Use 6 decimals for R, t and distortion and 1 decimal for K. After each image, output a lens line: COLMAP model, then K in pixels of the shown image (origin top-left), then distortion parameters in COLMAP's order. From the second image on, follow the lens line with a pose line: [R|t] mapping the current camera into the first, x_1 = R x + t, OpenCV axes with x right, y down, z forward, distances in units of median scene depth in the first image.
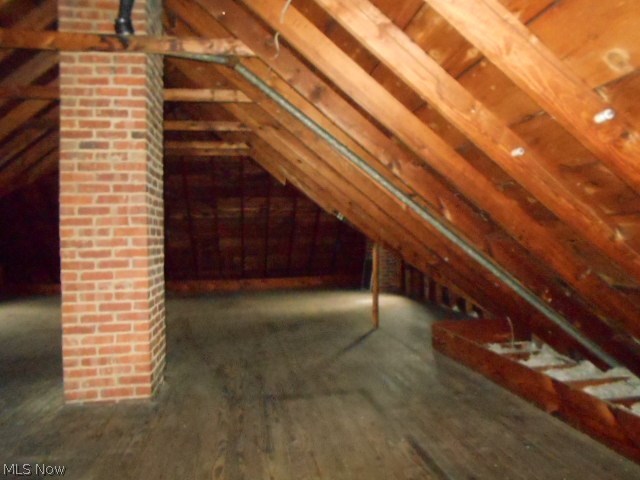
lens RADIAL K [[504.3, 0, 318.6], [0, 504.3, 240.8], [0, 0, 1]] dist [-0.049633, 0.042737]
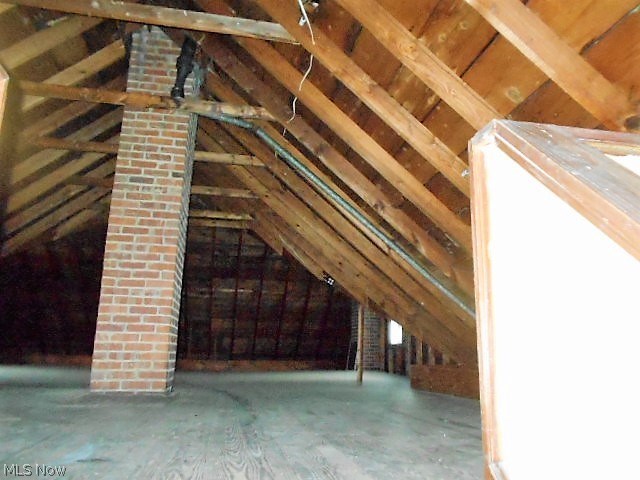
lens RADIAL K [[504.3, 0, 321.3], [0, 504.3, 240.1], [0, 0, 1]] dist [-0.049633, 0.042737]
pose [[0.998521, 0.046352, 0.028413, -0.026547], [-0.038732, 0.973237, -0.226515, 0.222981], [-0.038152, 0.225079, 0.973593, -0.211311]]
